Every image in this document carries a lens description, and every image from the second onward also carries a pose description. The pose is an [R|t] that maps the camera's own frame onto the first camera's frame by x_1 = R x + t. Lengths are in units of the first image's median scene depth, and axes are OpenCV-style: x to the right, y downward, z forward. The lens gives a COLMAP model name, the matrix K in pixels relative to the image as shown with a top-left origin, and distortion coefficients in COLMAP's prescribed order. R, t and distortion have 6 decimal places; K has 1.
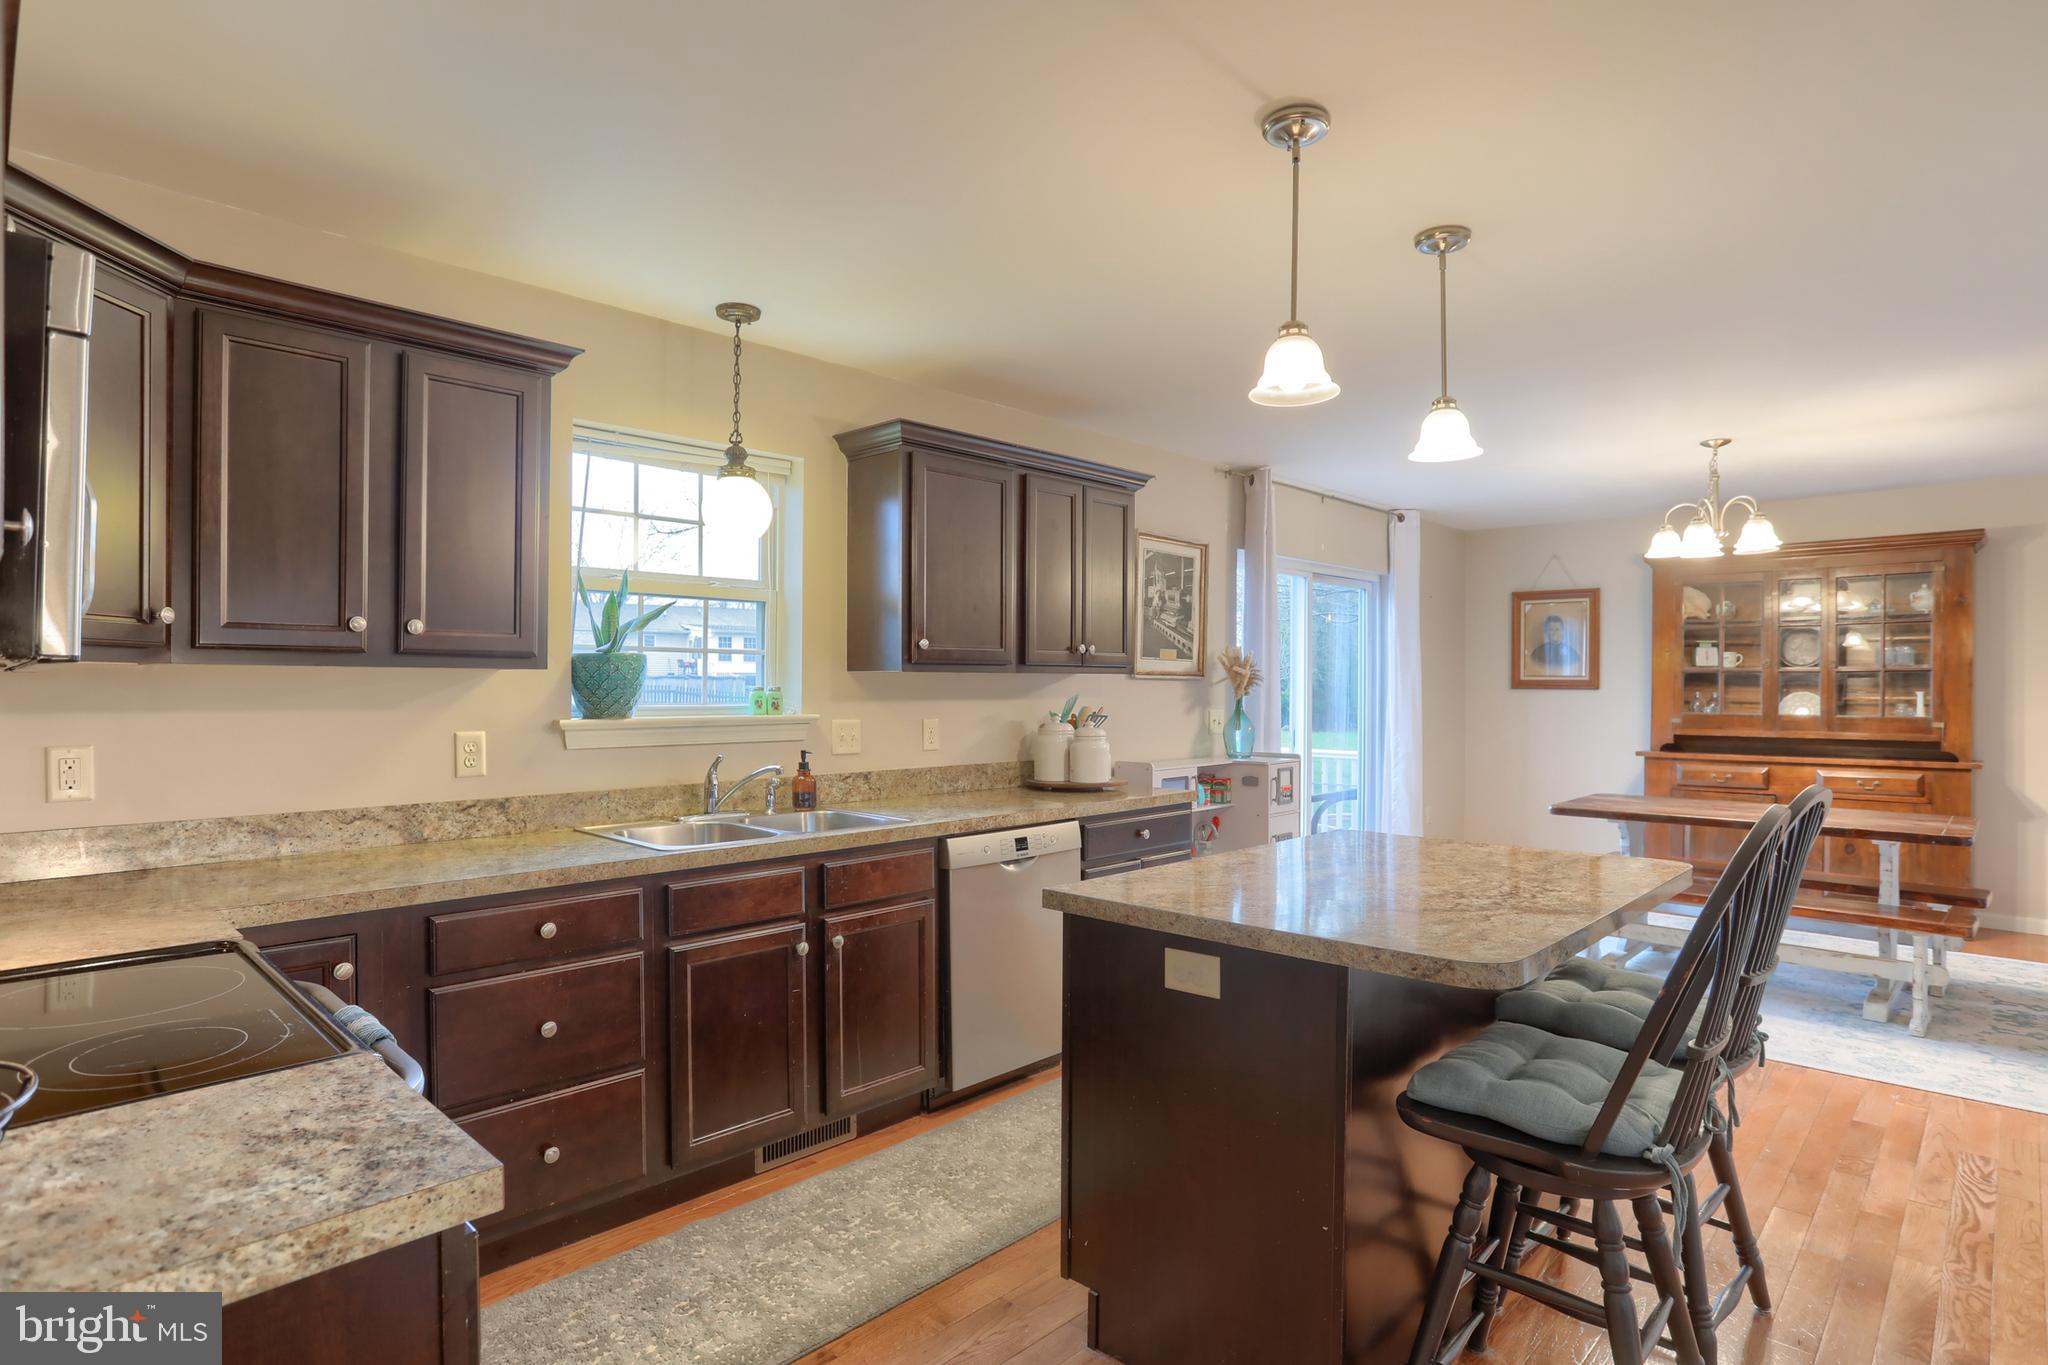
lens RADIAL K [[1074.6, 0, 1030.5], [0, 1074.6, 687.6], [0, 0, 1]] dist [-0.046584, 0.020323]
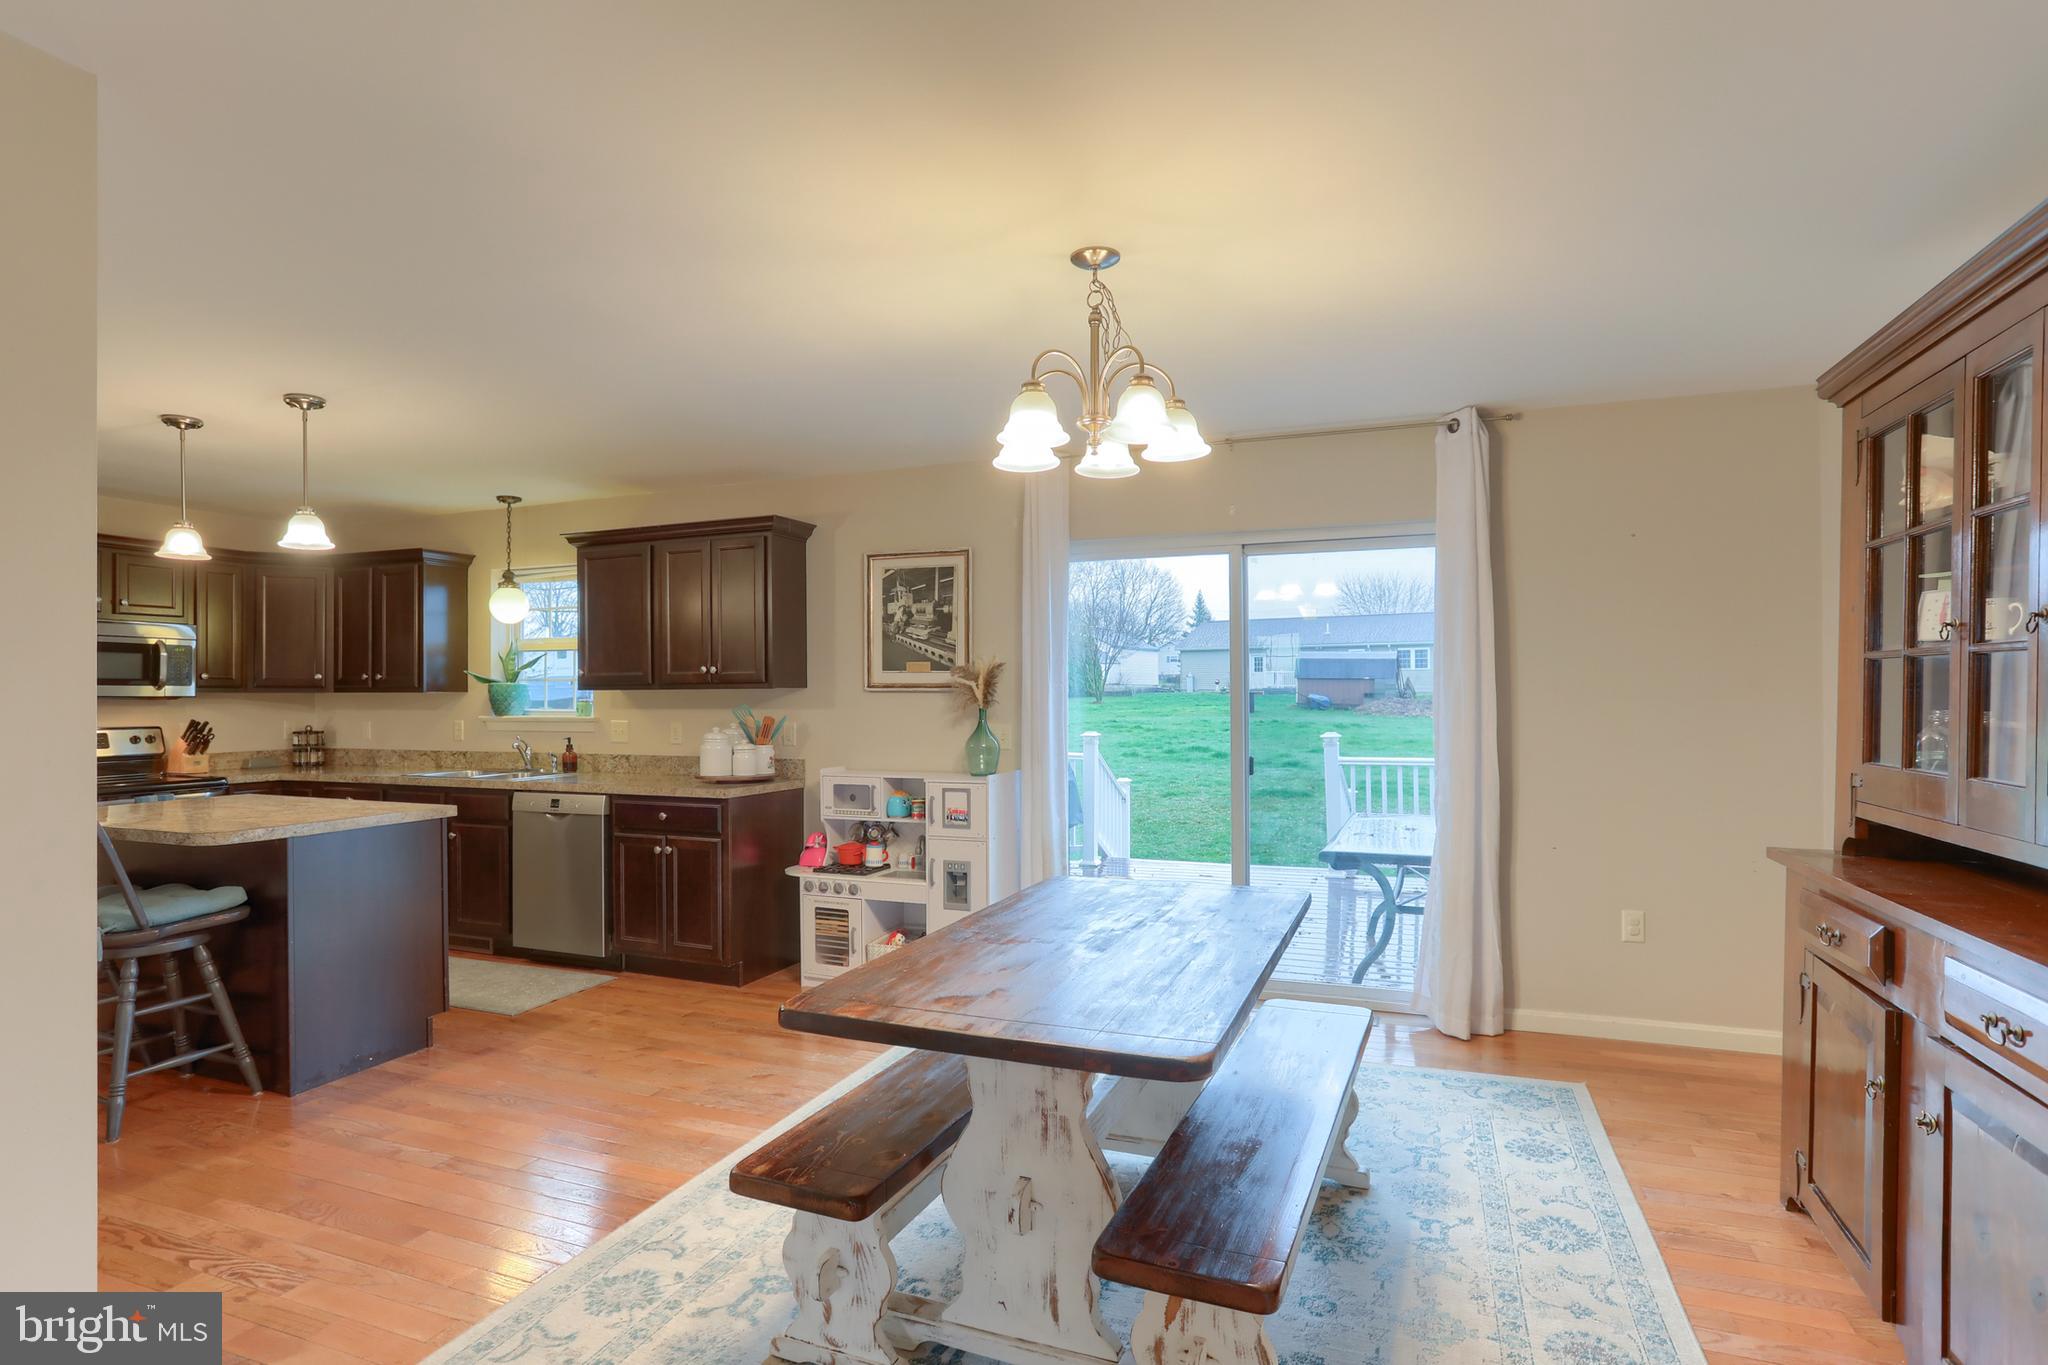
lens RADIAL K [[1042.3, 0, 1030.7], [0, 1042.3, 698.2], [0, 0, 1]] dist [-0.043715, 0.013168]
pose [[0.376441, -0.002828, -0.926436, 0.976344], [0.002732, 0.999994, -0.001943, 0.000875], [0.926437, -0.001800, 0.376446, 0.654810]]
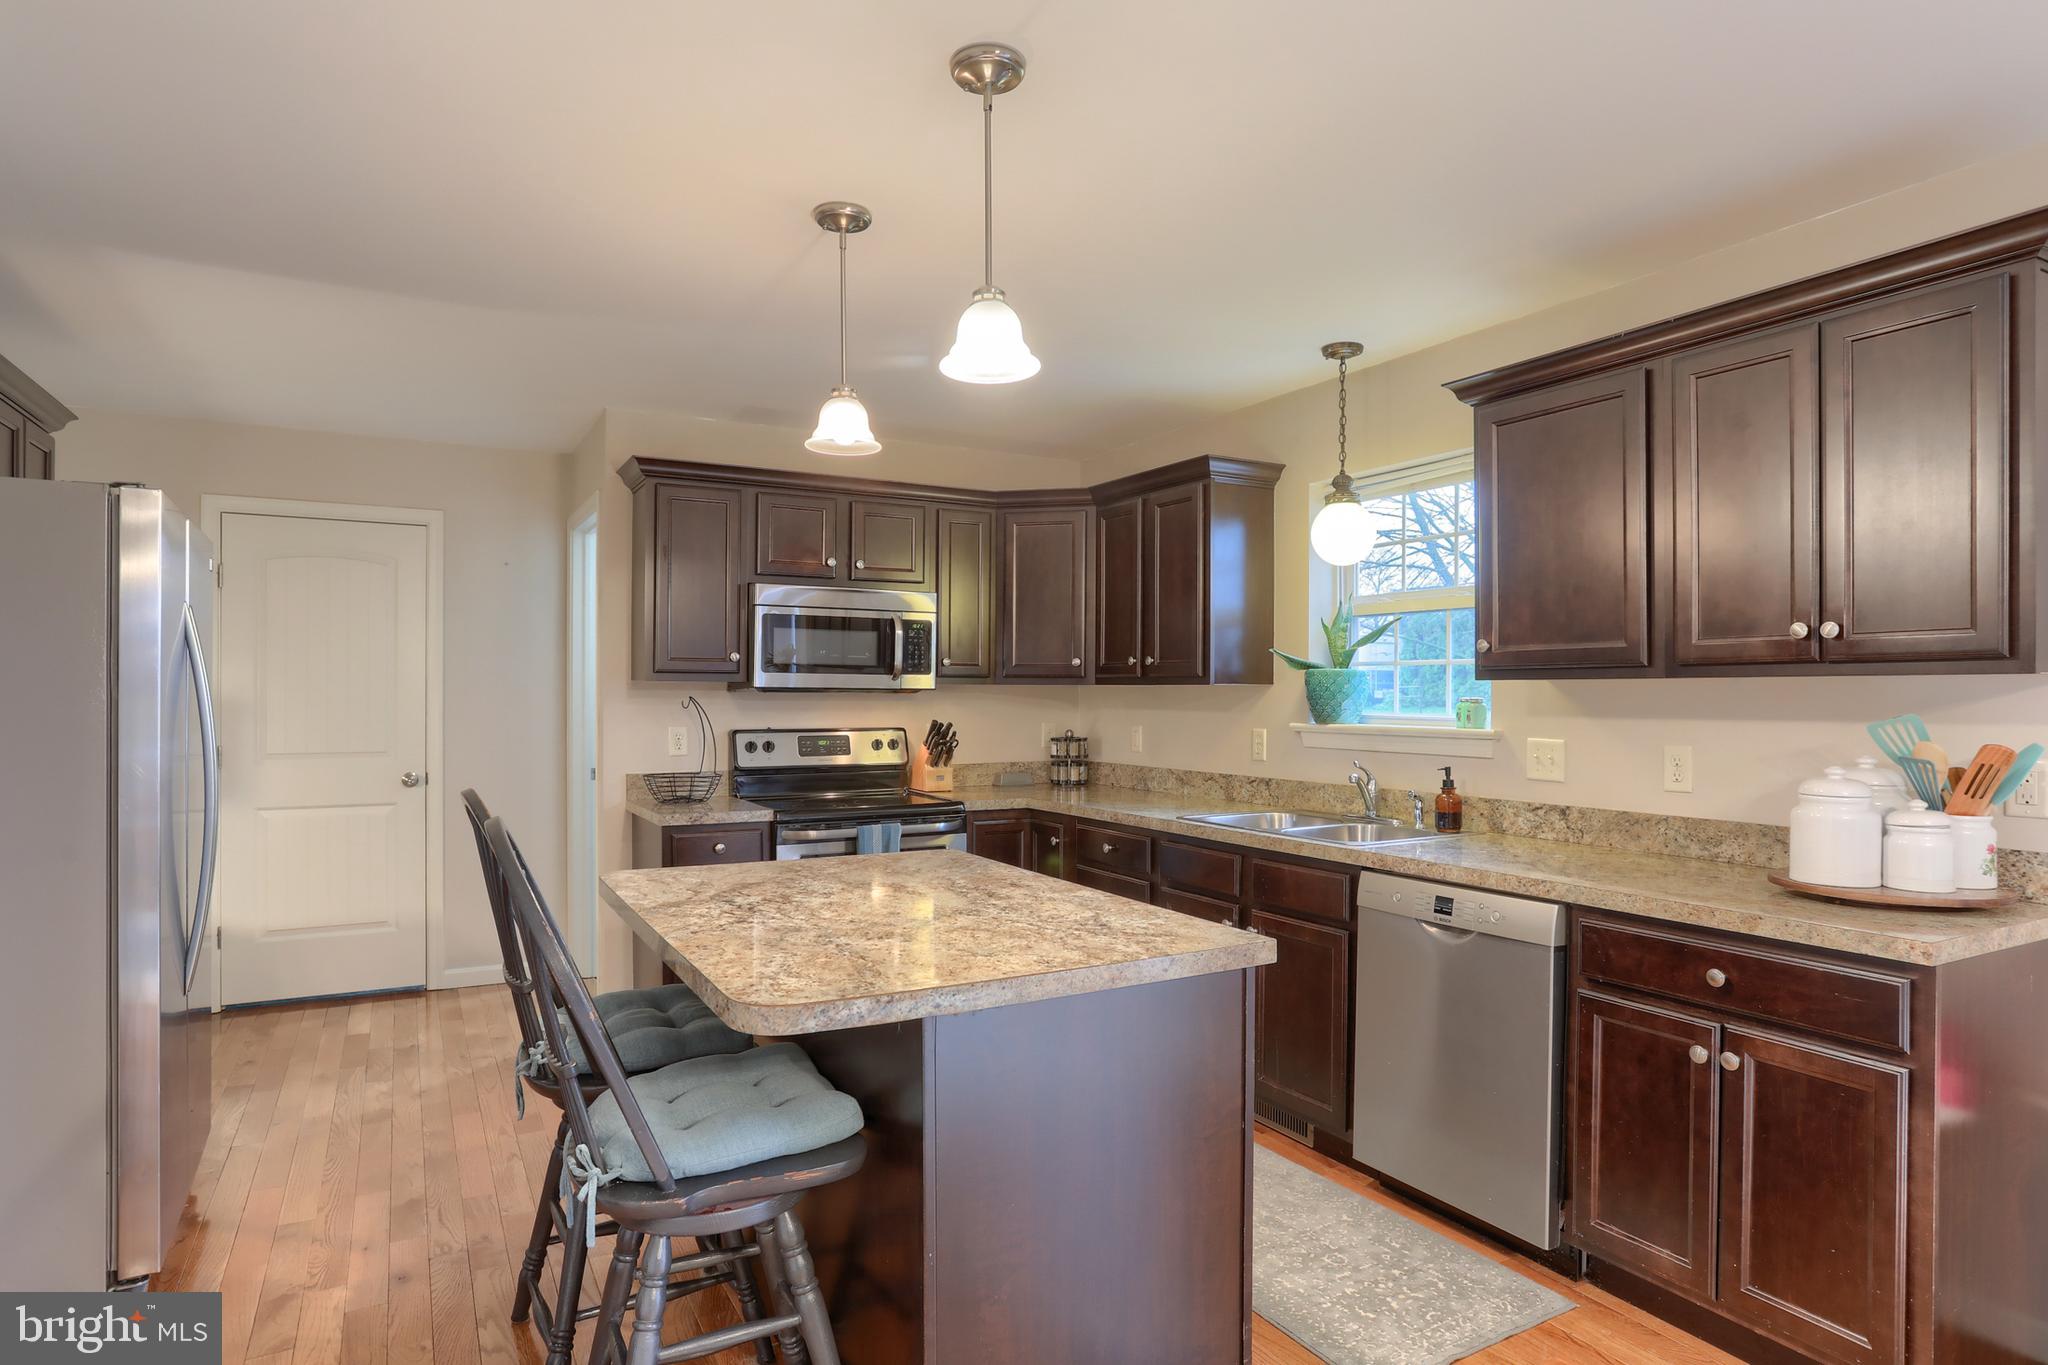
lens RADIAL K [[1152.2, 0, 1020.4], [0, 1152.2, 693.3], [0, 0, 1]] dist [-0.022541, 0.002785]
pose [[-0.304295, -0.005106, -0.952564, 0.522031], [-0.006288, 0.999975, -0.003352, 0.000321], [0.952557, 0.004969, -0.304319, 0.586179]]
